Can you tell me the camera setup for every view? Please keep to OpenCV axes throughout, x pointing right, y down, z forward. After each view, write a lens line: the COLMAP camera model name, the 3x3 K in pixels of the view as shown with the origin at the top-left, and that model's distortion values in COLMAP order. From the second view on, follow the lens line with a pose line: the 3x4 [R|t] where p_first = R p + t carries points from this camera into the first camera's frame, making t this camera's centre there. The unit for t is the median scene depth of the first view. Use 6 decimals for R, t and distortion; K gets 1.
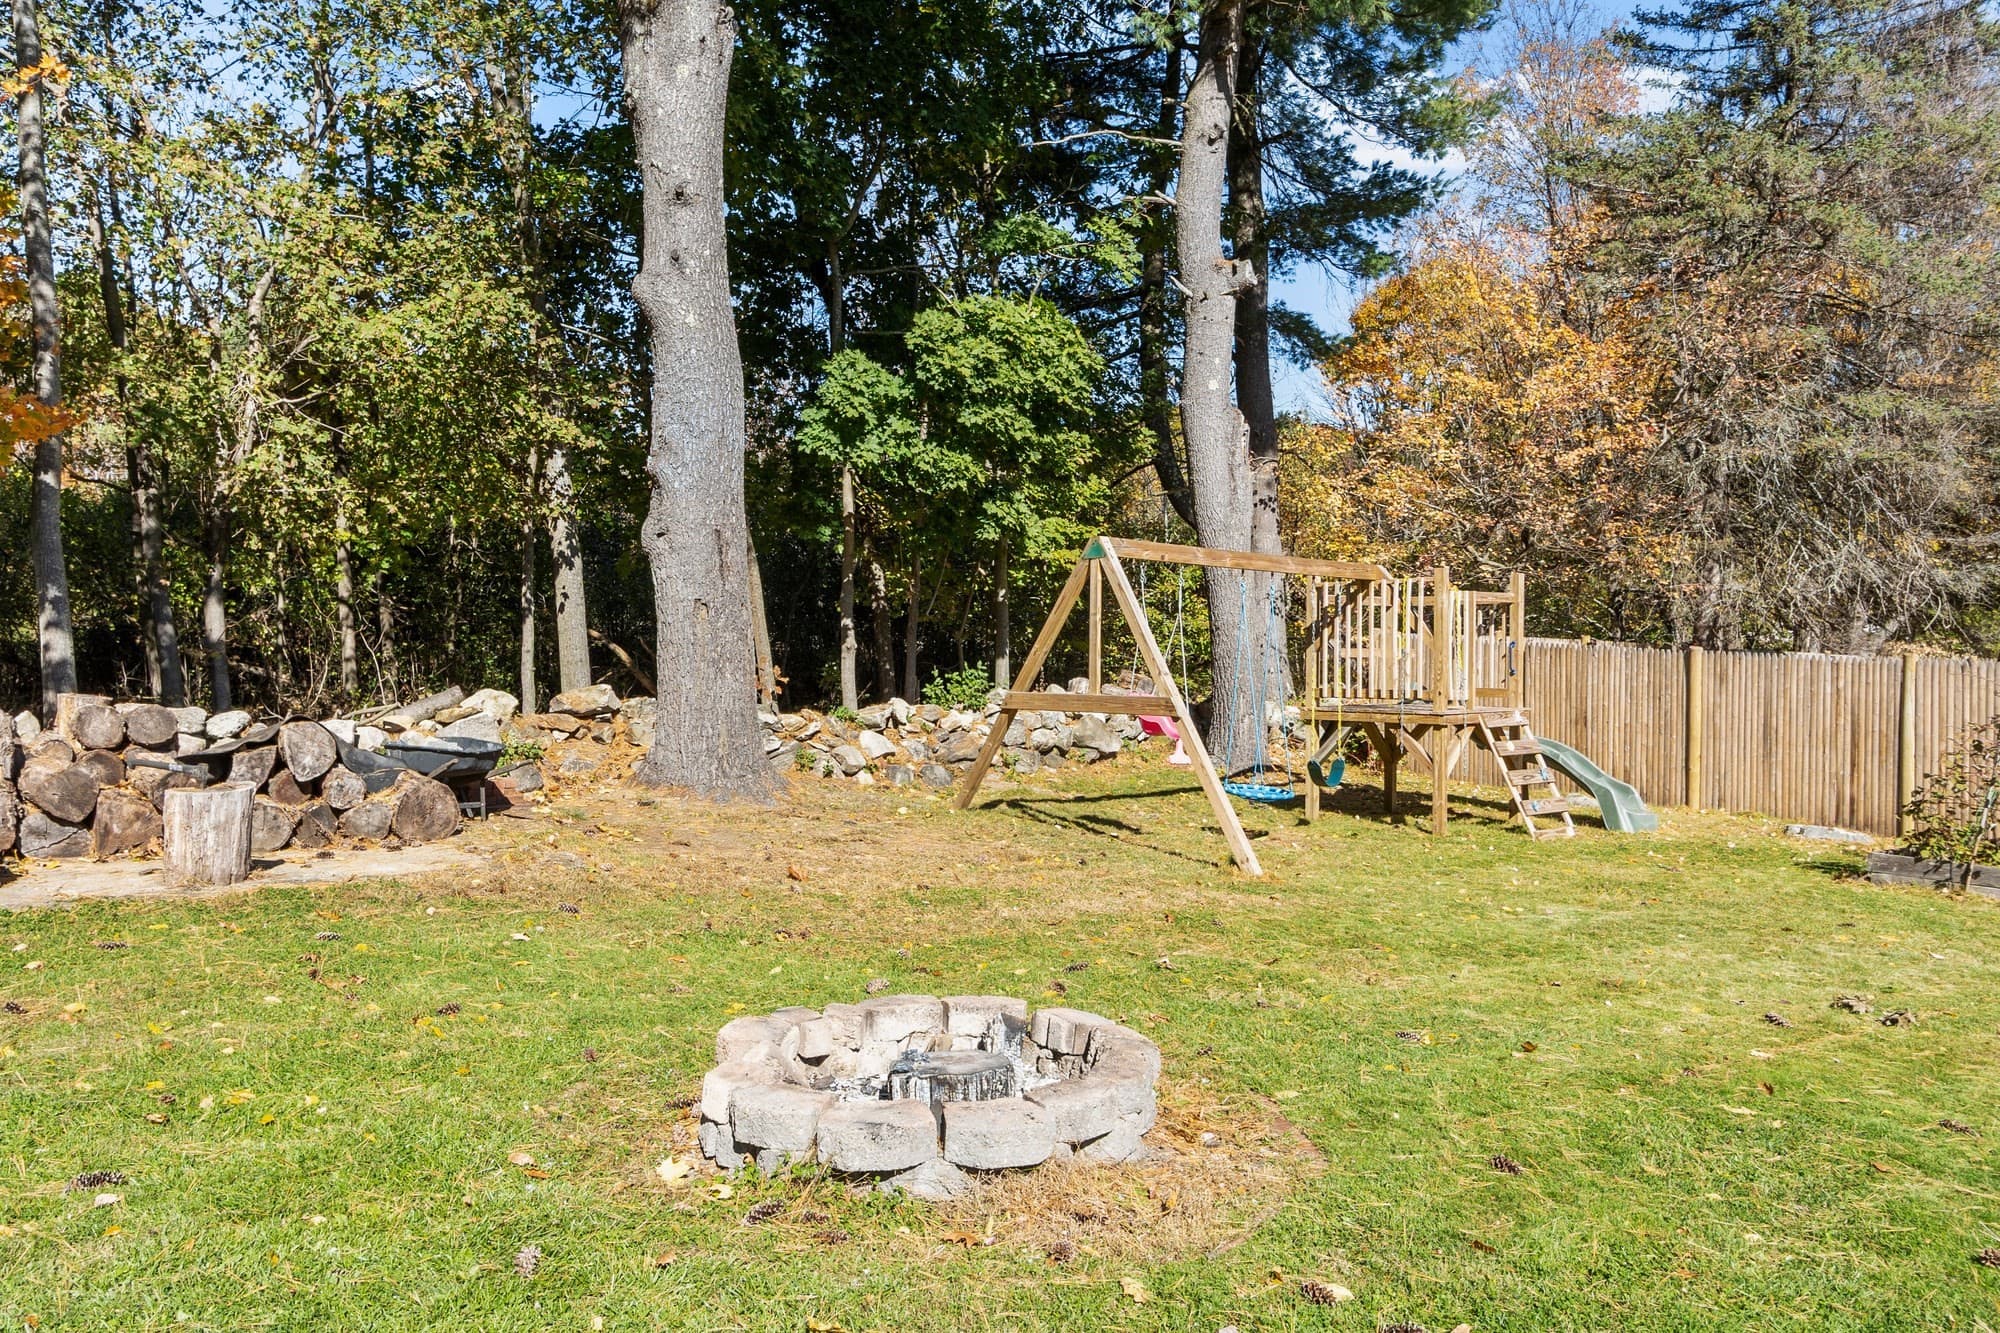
lens RADIAL K [[1485.4, 0, 1005.1], [0, 1485.4, 659.9], [0, 0, 1]] dist [0.012452, 0.003661]
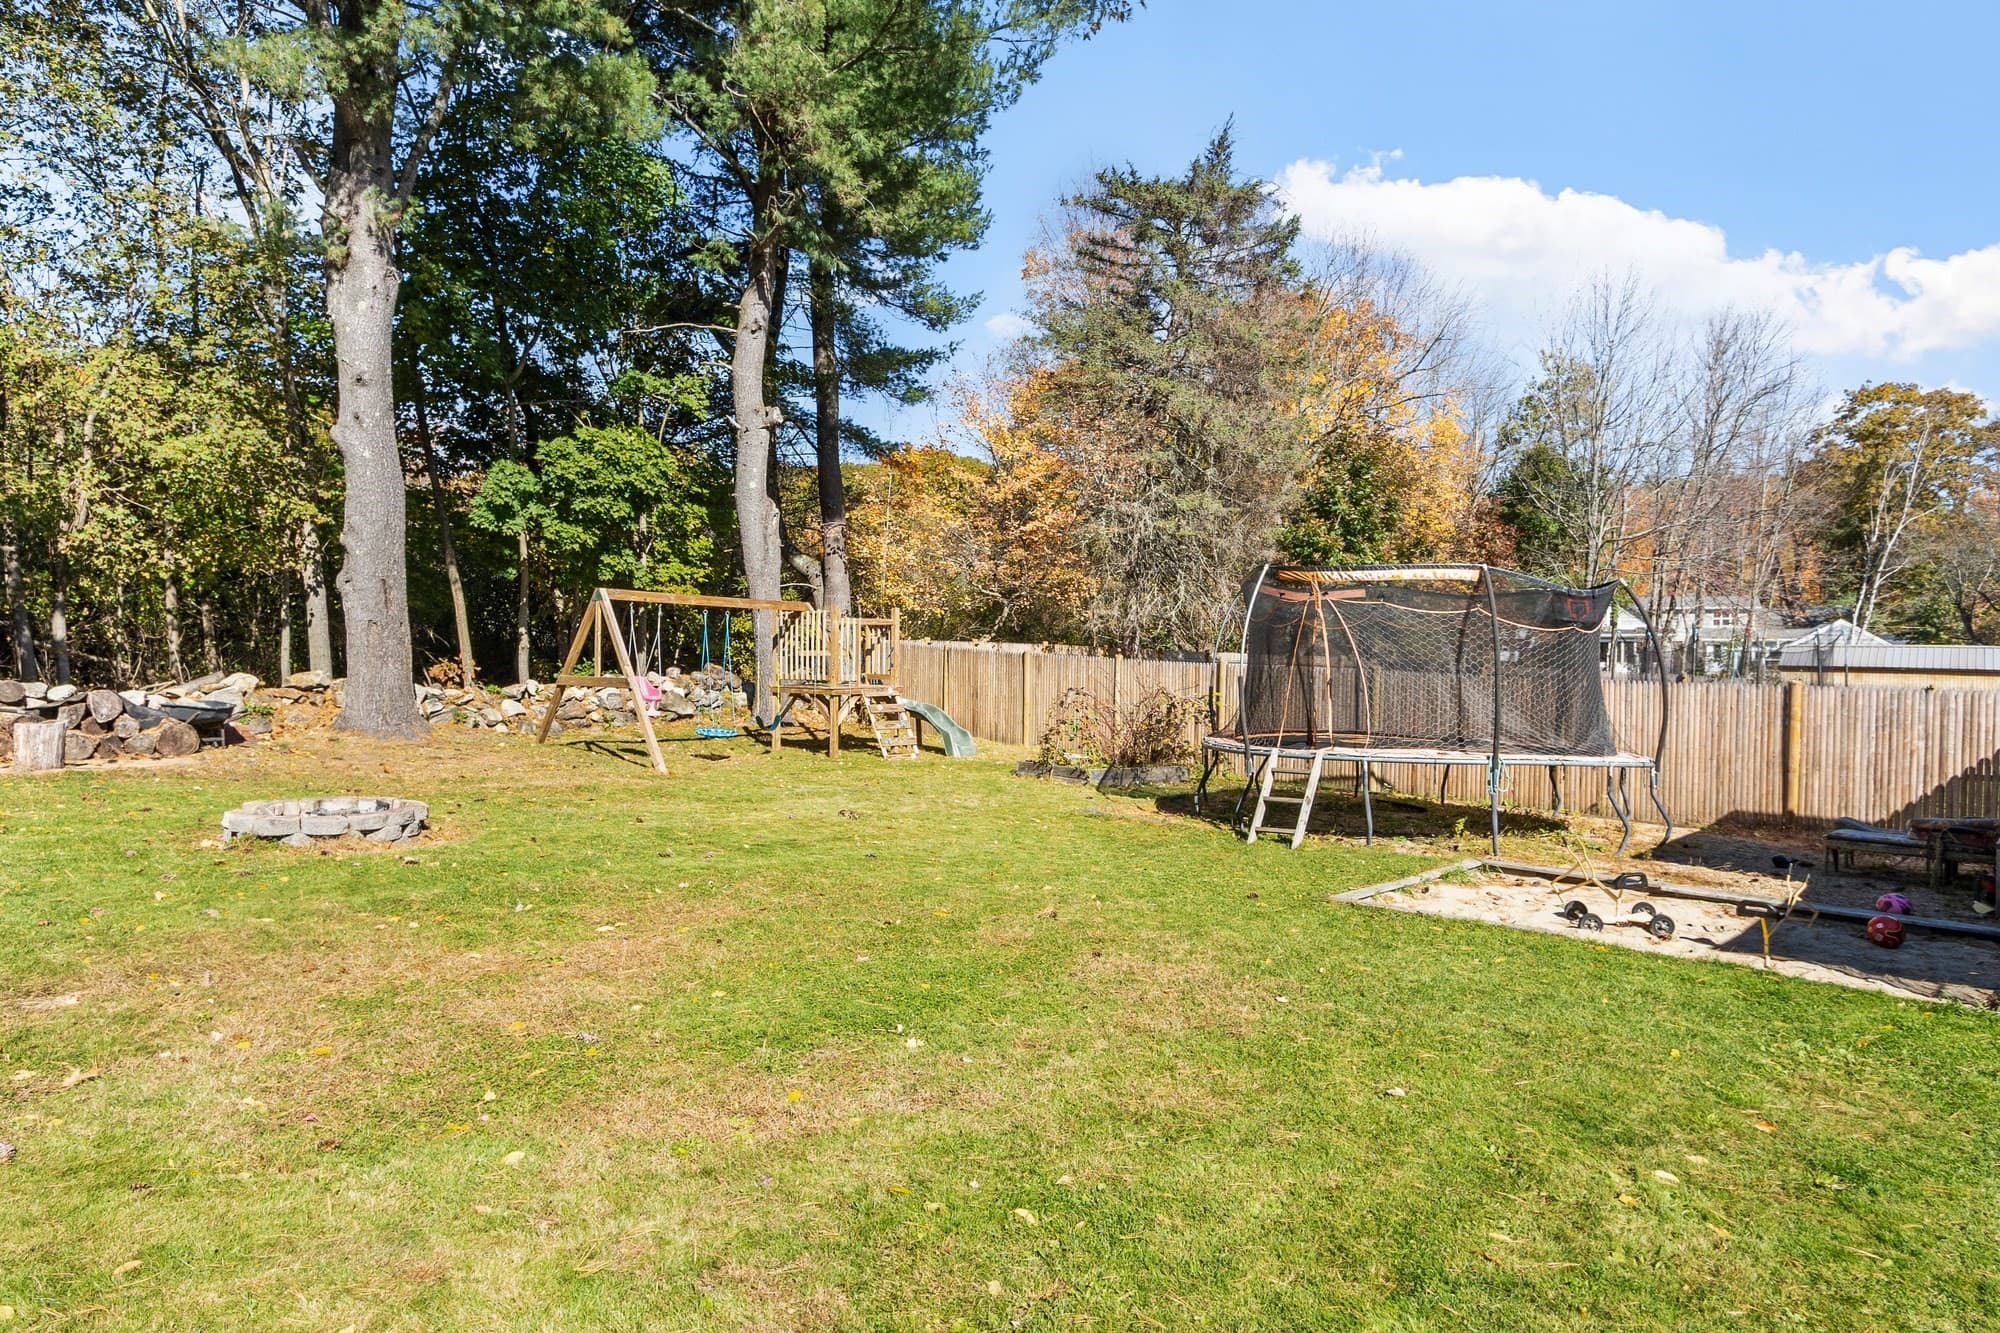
lens RADIAL K [[1218.8, 0, 1004.9], [0, 1218.8, 670.6], [0, 0, 1]] dist [-0.004843, 0.001610]
pose [[0.988446, 0.003118, 0.151542, 0.261333], [-0.005355, 0.999883, 0.014356, -0.006226], [-0.151480, -0.015002, 0.988347, -0.420821]]
